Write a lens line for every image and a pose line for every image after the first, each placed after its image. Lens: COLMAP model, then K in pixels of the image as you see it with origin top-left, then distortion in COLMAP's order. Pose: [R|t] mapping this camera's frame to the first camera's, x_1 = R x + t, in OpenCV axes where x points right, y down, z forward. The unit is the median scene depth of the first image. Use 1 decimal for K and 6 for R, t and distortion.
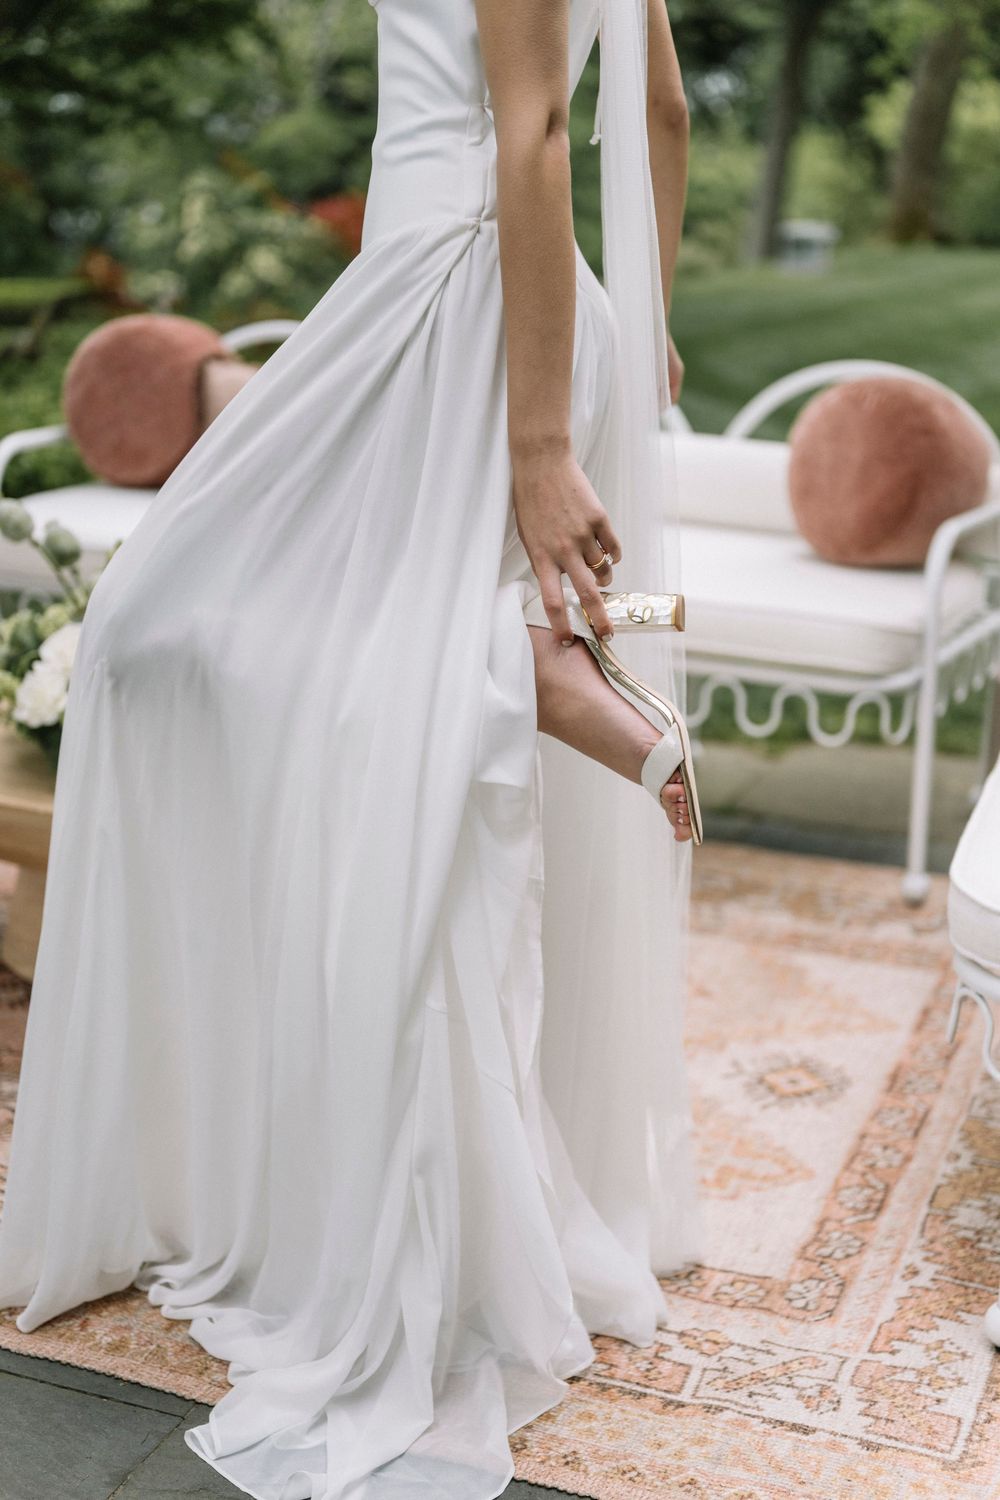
lens RADIAL K [[2039.9, 0, 495.1], [0, 2039.9, 741.7], [0, 0, 1]] dist [-0.039932, 0.000000]
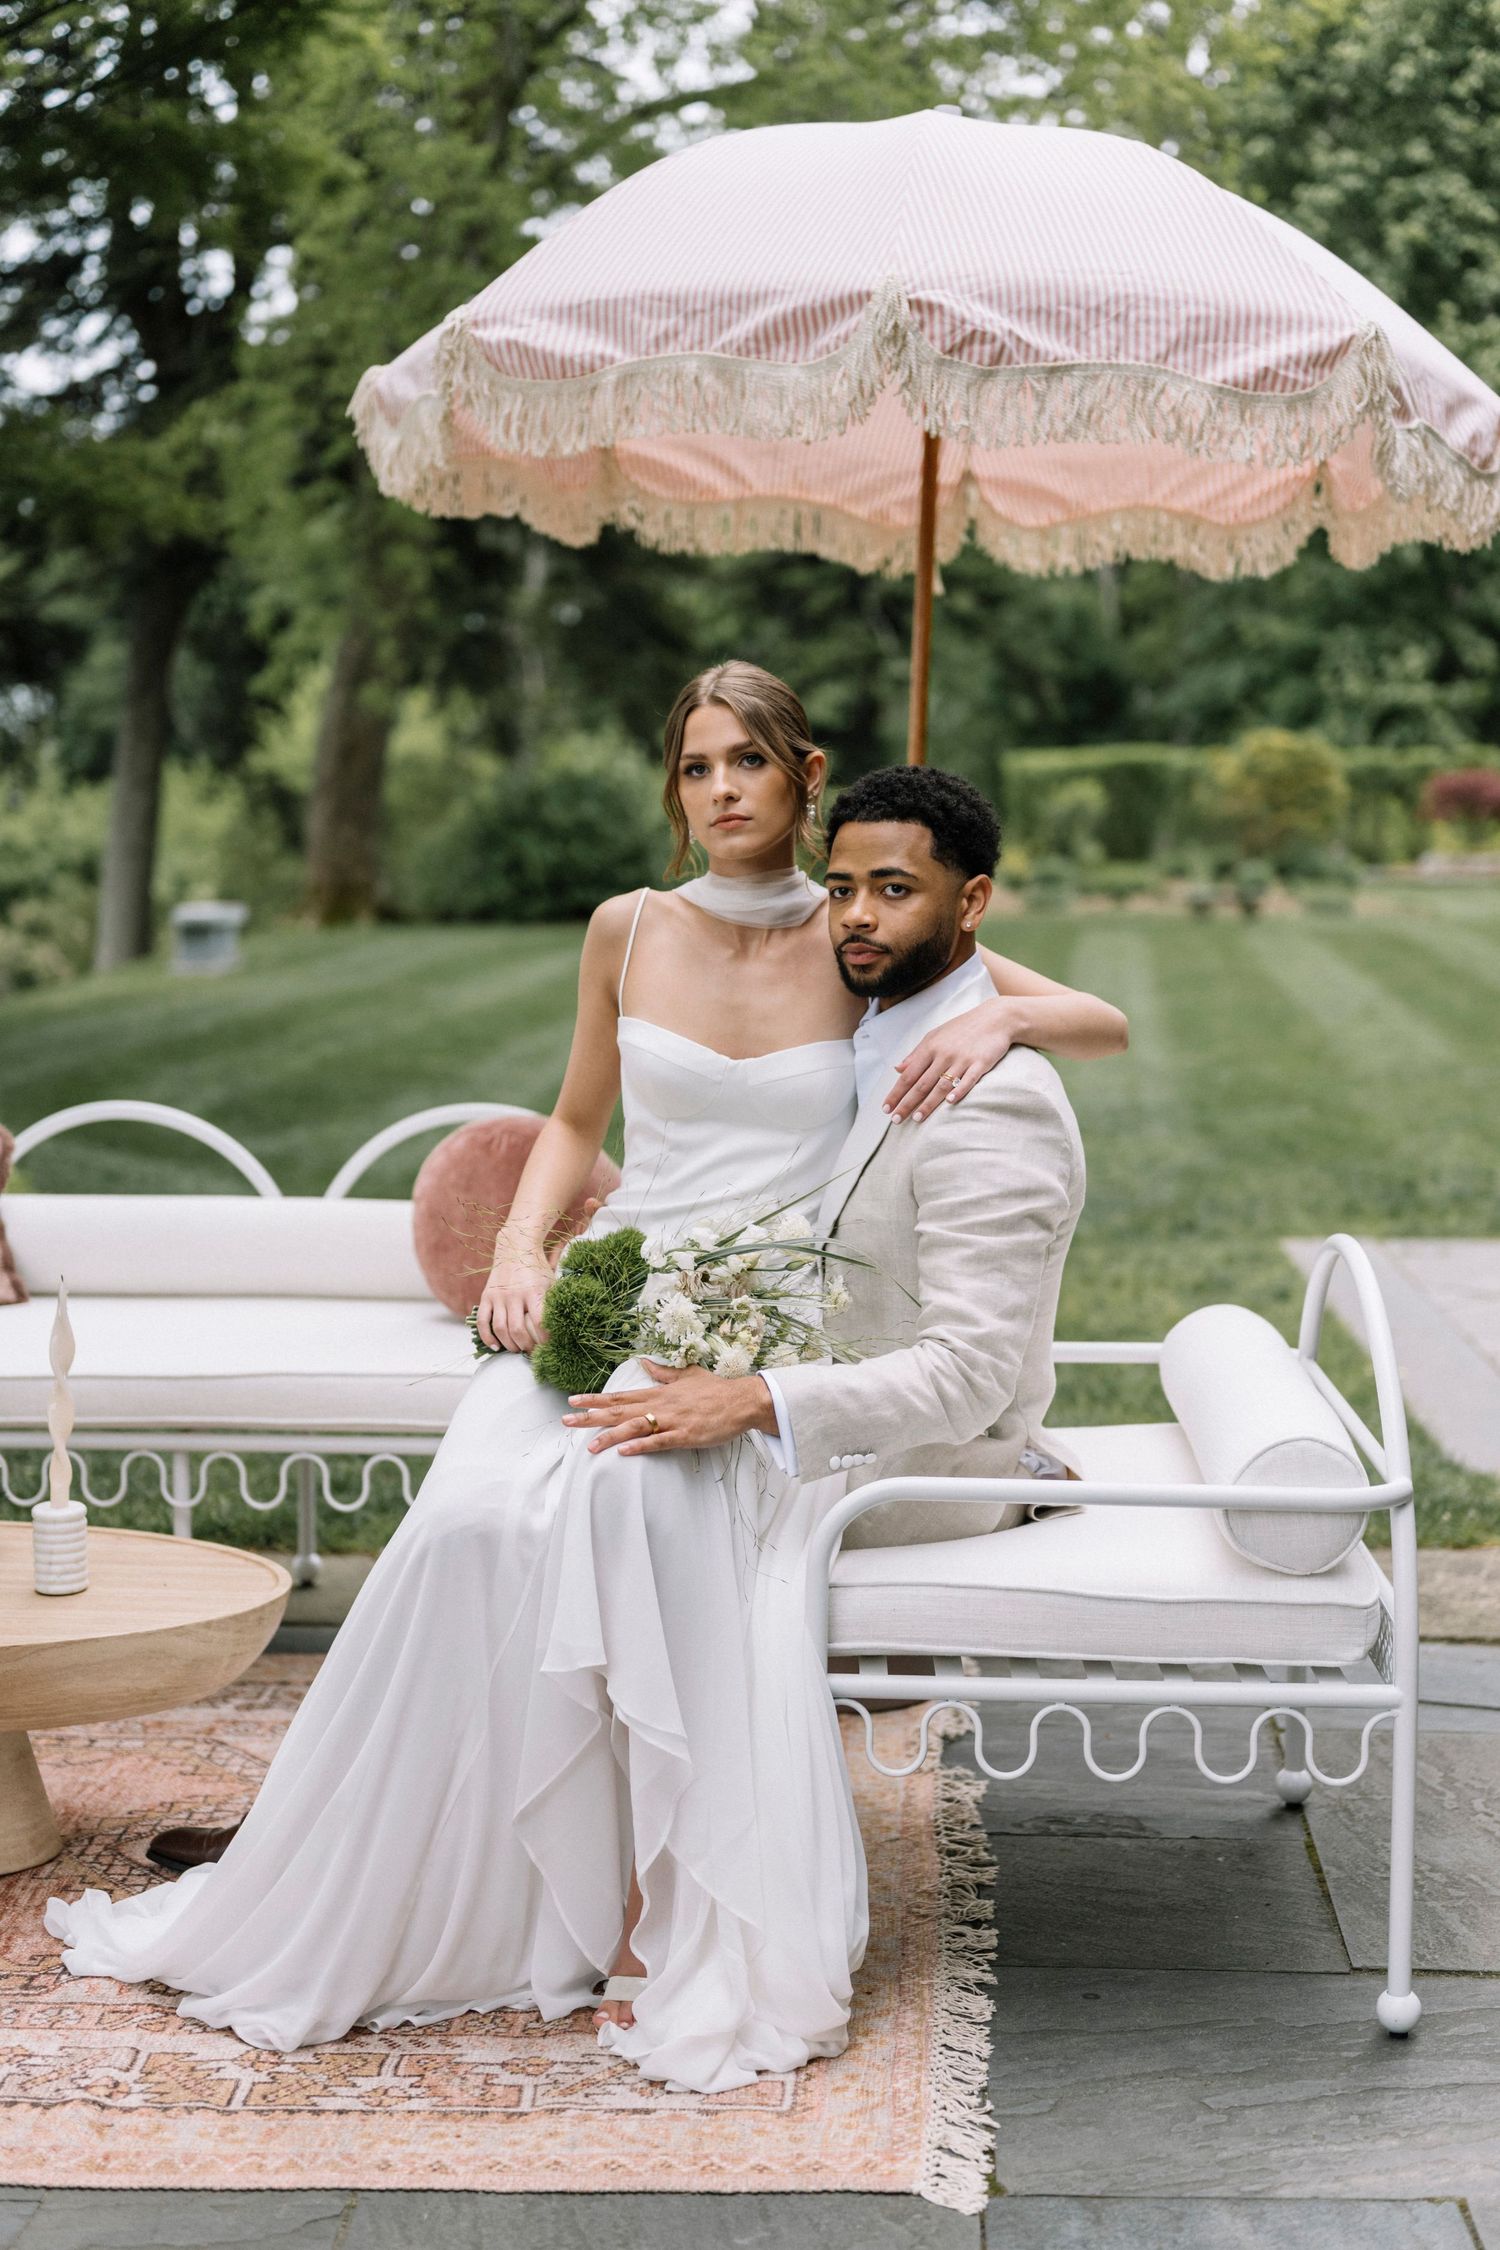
lens RADIAL K [[3059.9, 0, 753.4], [0, 3059.9, 1126.9], [0, 0, 1]] dist [-0.039932, 0.000000]
pose [[0.944488, -0.059101, 0.323187, -0.261976], [0.113978, 0.981538, -0.153599, 0.083927], [-0.308143, 0.181908, 0.933787, -0.556432]]
